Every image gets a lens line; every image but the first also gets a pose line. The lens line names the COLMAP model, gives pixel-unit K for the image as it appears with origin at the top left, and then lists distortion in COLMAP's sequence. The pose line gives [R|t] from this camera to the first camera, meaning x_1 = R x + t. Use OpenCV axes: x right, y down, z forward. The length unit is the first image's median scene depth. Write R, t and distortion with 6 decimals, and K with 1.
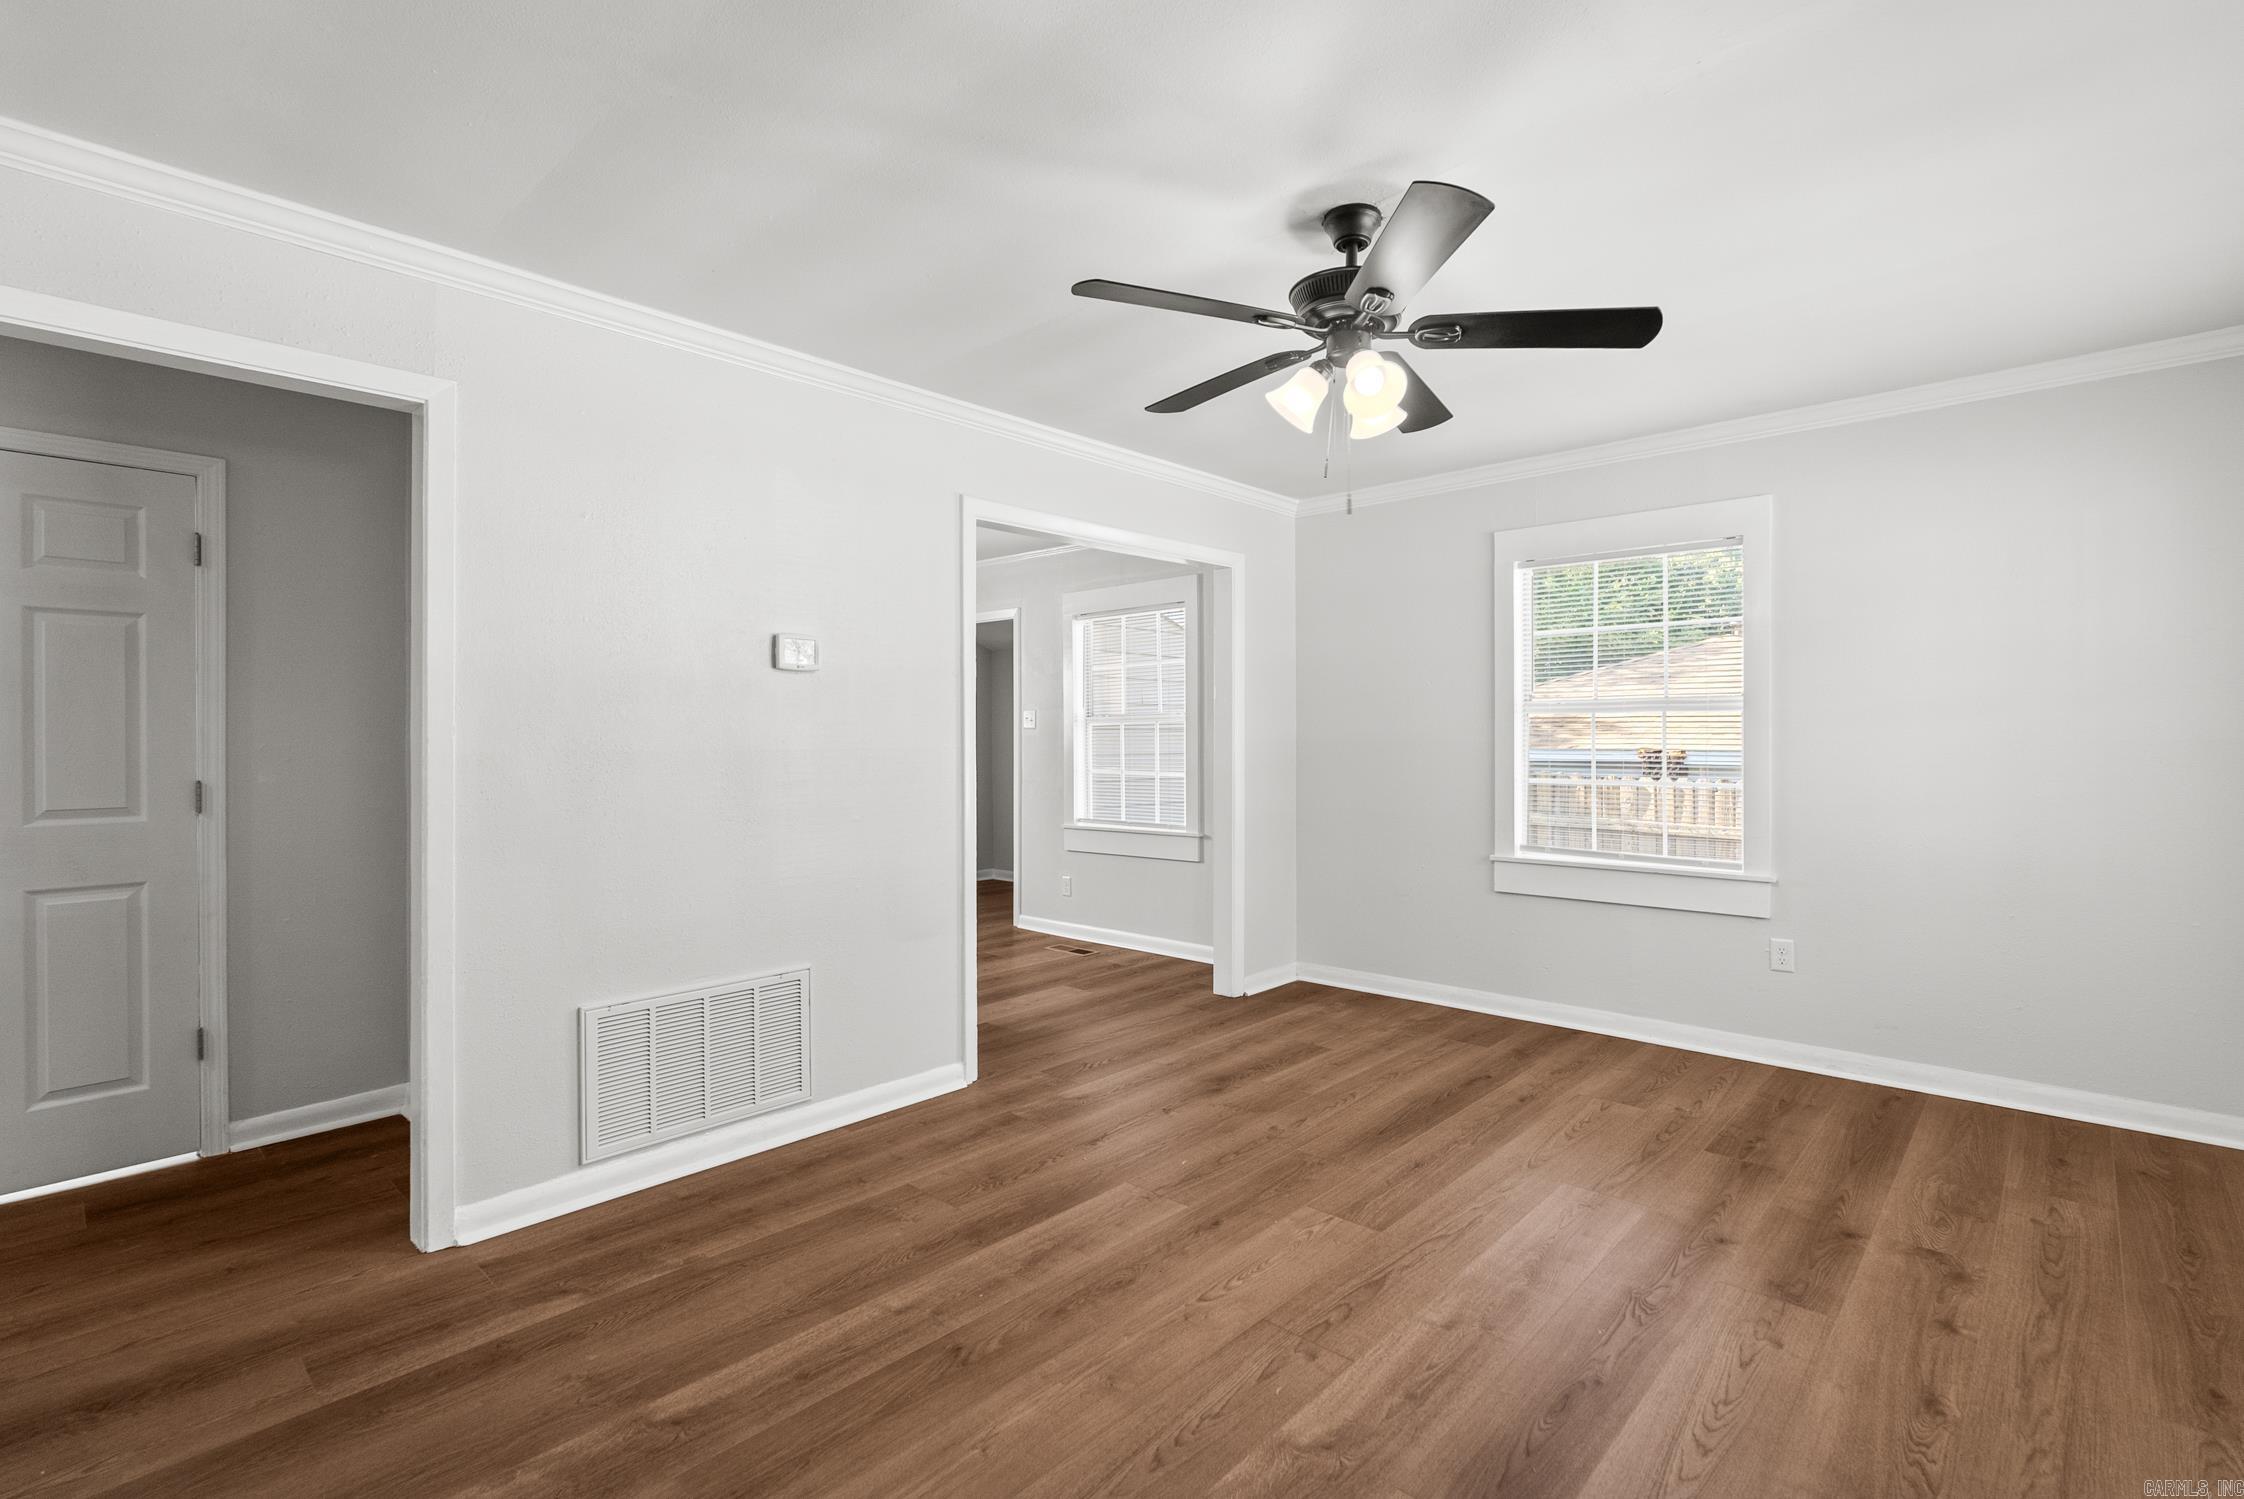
lens RADIAL K [[1012.8, 0, 1172.9], [0, 1012.8, 752.7], [0, 0, 1]] dist [-0.008701, 0.001839]
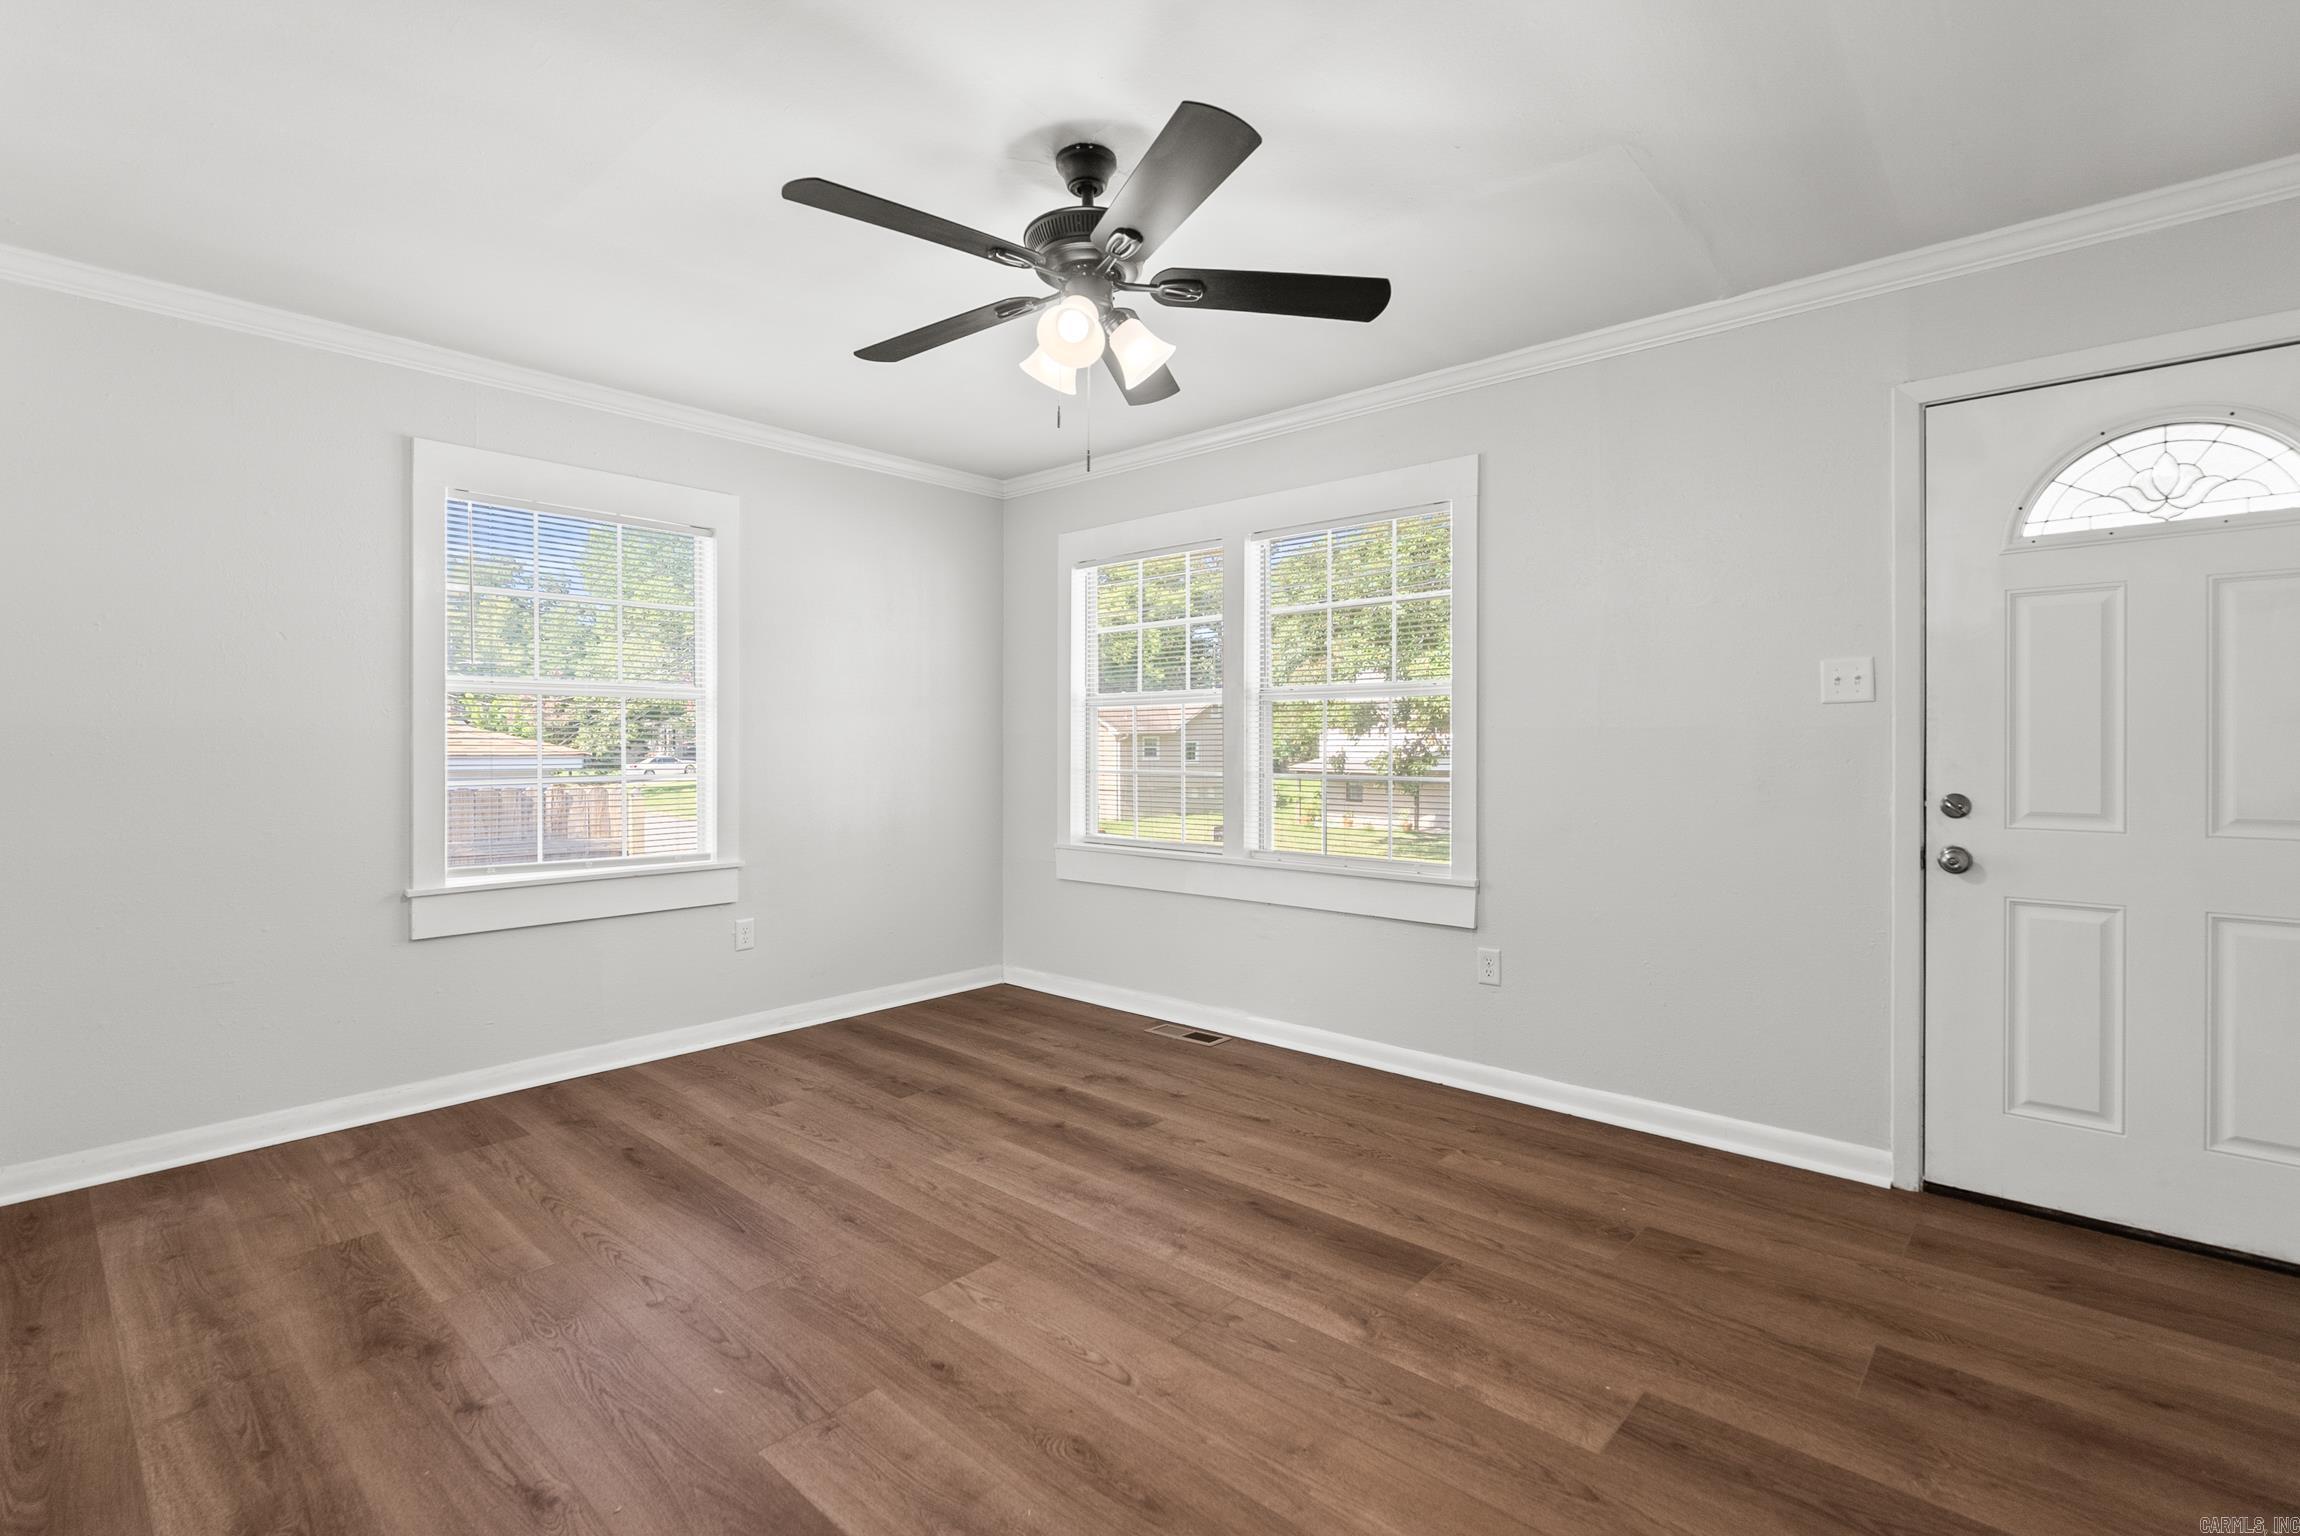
lens RADIAL K [[1038.1, 0, 1141.7], [0, 1038.1, 754.2], [0, 0, 1]] dist [-0.008701, 0.001839]
pose [[0.020229, -0.004655, 0.999785, -0.669657], [0.015381, 0.999872, 0.004344, 0.018580], [-0.999677, 0.015290, 0.020298, 0.788954]]
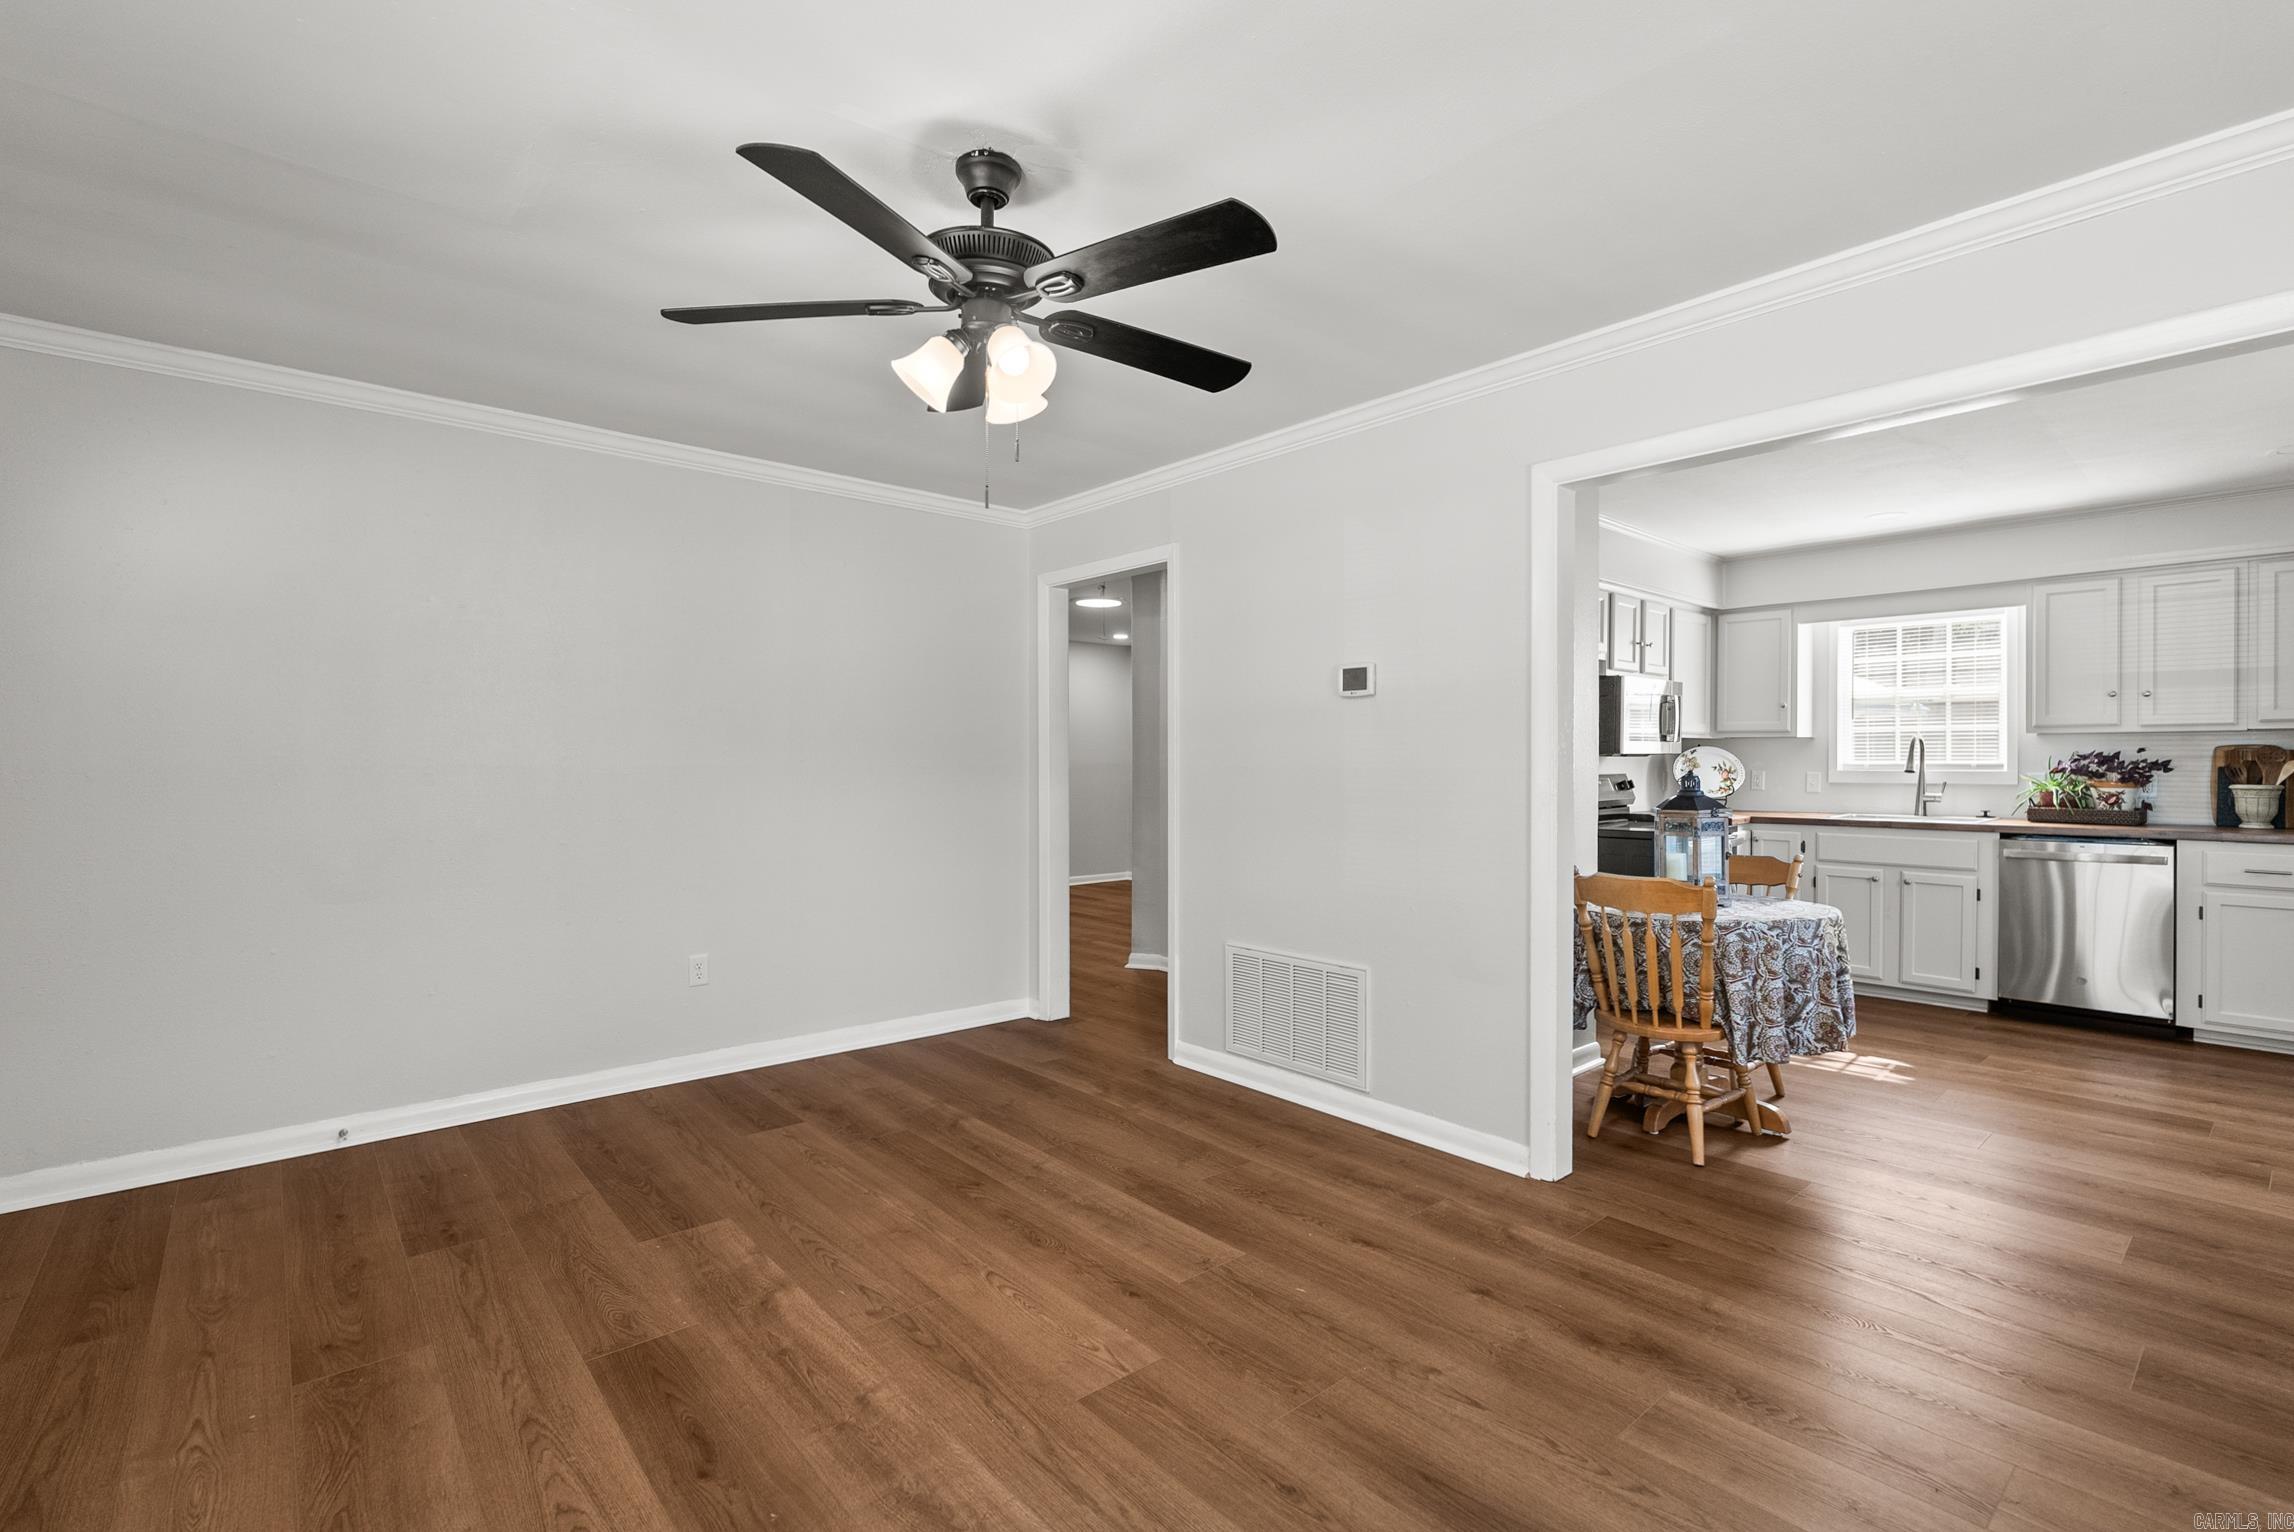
lens RADIAL K [[1035.4, 0, 1150.5], [0, 1035.4, 770.8], [0, 0, 1]] dist [-0.008701, 0.001839]
pose [[-0.126928, 0.012823, -0.991829, 0.907242], [-0.015193, 0.999774, 0.014870, -0.017391], [0.991796, 0.016956, -0.126705, 1.068112]]
